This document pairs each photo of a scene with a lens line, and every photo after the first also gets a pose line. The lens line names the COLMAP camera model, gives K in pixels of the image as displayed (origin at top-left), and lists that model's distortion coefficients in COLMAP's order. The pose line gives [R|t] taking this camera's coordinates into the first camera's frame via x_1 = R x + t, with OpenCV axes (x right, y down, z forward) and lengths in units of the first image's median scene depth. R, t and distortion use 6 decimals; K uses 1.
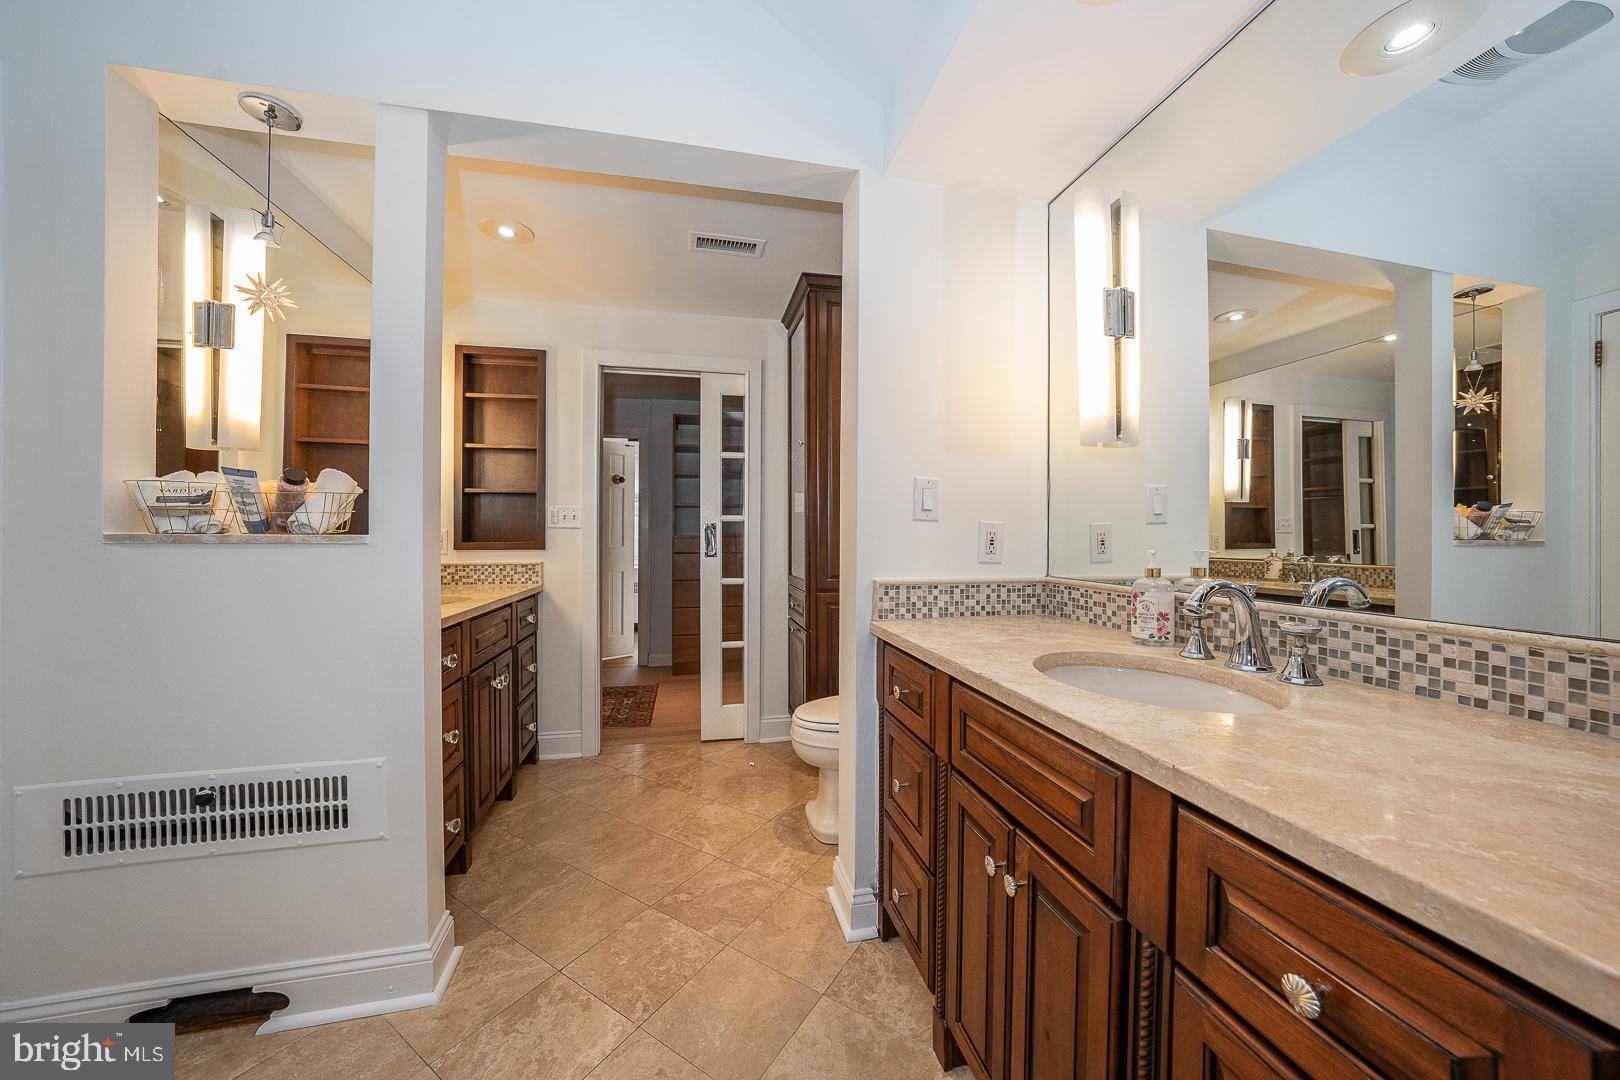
lens RADIAL K [[554.6, 0, 810.0], [0, 554.6, 540.0], [0, 0, 1]] dist [-0.028899, 0.000029]
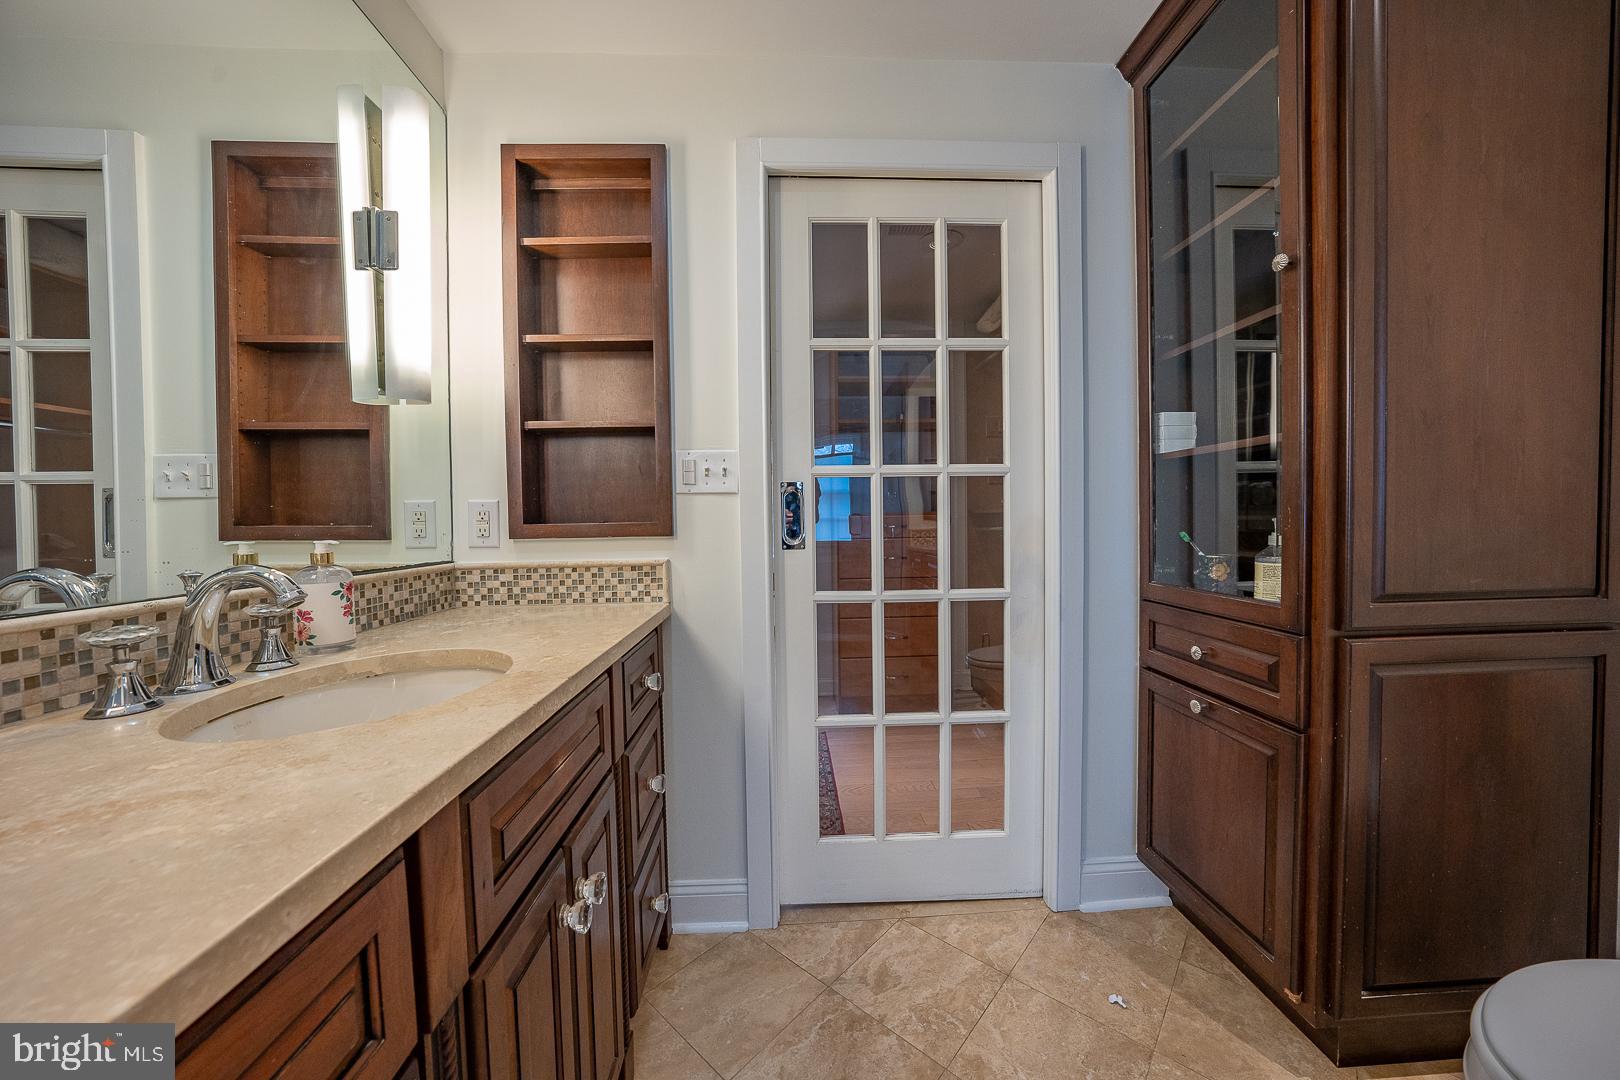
lens RADIAL K [[554.6, 0, 810.0], [0, 554.6, 540.0], [0, 0, 1]] dist [-0.028899, 0.000029]
pose [[0.985071, 0.000648, -0.172145, -0.269799], [0.008784, 0.998501, 0.054027, -0.006481], [0.171922, -0.054732, 0.983589, 0.520526]]
